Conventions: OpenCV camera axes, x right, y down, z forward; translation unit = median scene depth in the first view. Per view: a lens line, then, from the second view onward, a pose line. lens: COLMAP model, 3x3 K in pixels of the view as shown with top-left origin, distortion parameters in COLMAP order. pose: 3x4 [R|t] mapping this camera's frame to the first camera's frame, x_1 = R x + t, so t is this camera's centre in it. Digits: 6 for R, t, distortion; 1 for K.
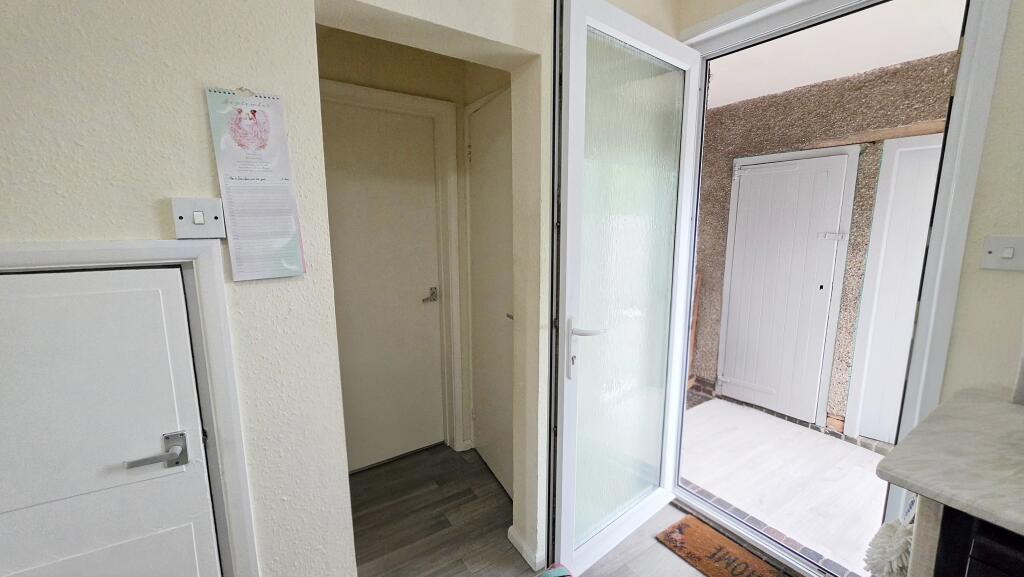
lens RADIAL K [[410.6, 0, 518.6], [0, 410.6, 293.7], [0, 0, 1]] dist [0.000481, -0.000055]
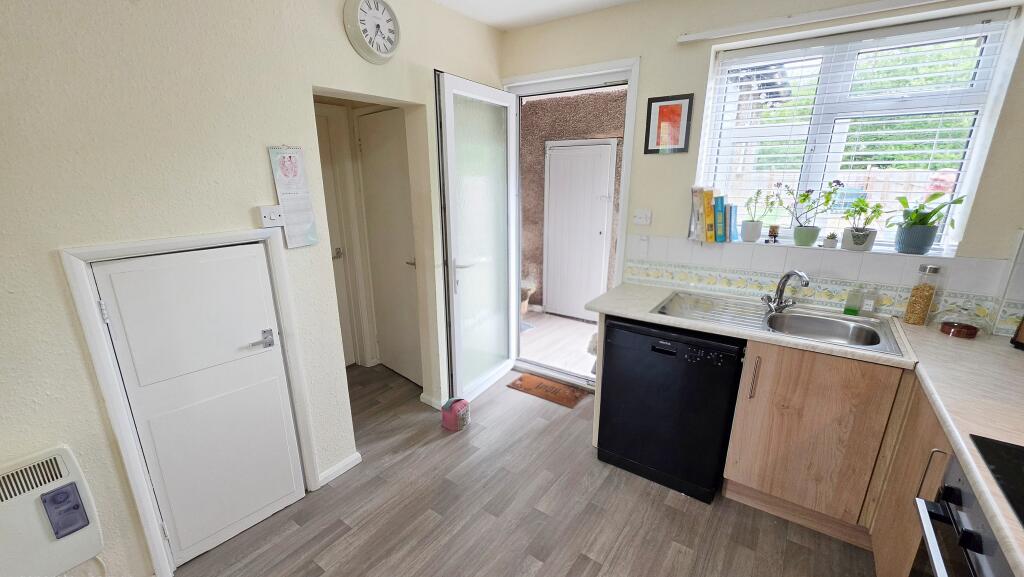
lens RADIAL K [[418.9, 0, 506.2], [0, 418.9, 296.4], [0, 0, 1]] dist [0.001045, -0.000016]
pose [[0.939825, -0.098298, 0.327210, -0.221780], [0.059452, 0.990158, 0.126696, 0.001730], [-0.336444, -0.099619, 0.936420, -0.645818]]
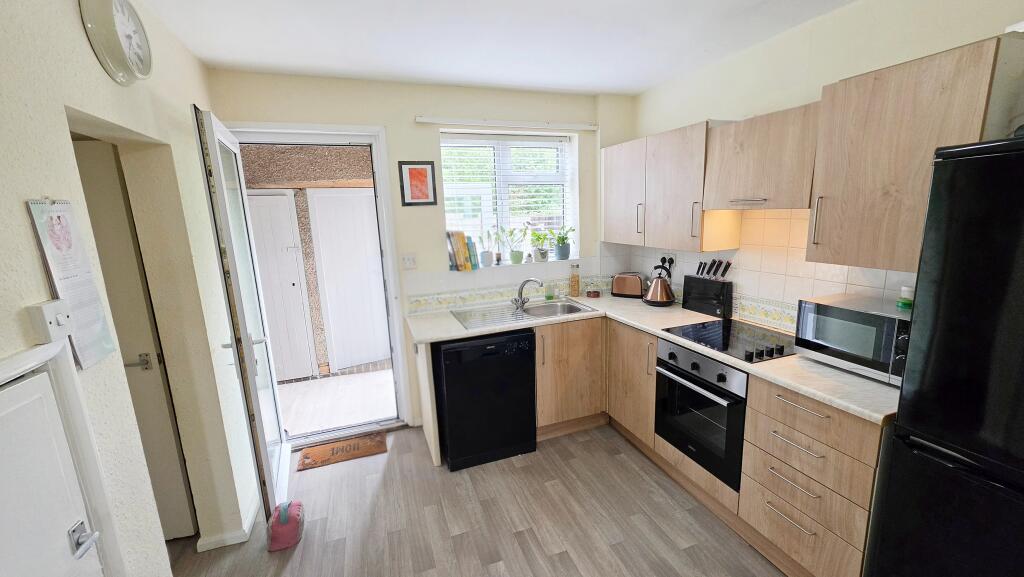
lens RADIAL K [[404.6, 0, 512.0], [0, 404.6, 288.5], [0, 0, 1]] dist [0.000520, -0.000072]
pose [[0.249094, -0.188681, 0.949922, -0.768763], [0.195226, 0.970487, 0.141572, -0.094602], [-0.948598, 0.150185, 0.278578, -0.233262]]
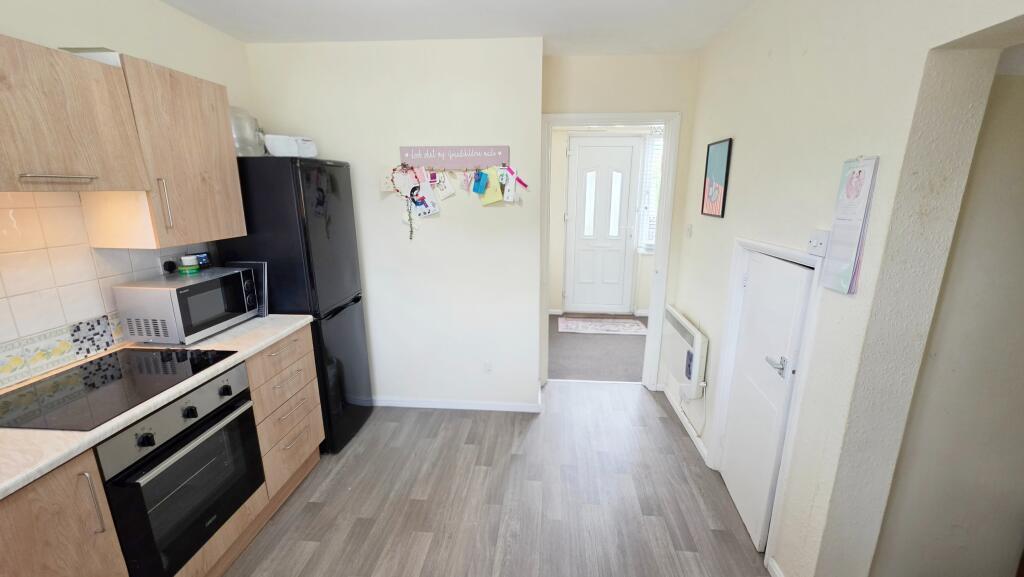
lens RADIAL K [[404.6, 0, 512.0], [0, 404.6, 288.5], [0, 0, 1]] dist [0.000520, -0.000072]
pose [[-0.627988, 0.185862, -0.755703, 0.647361], [-0.128190, 0.933092, 0.336016, -0.208968], [0.767593, 0.307887, -0.562145, 0.538218]]
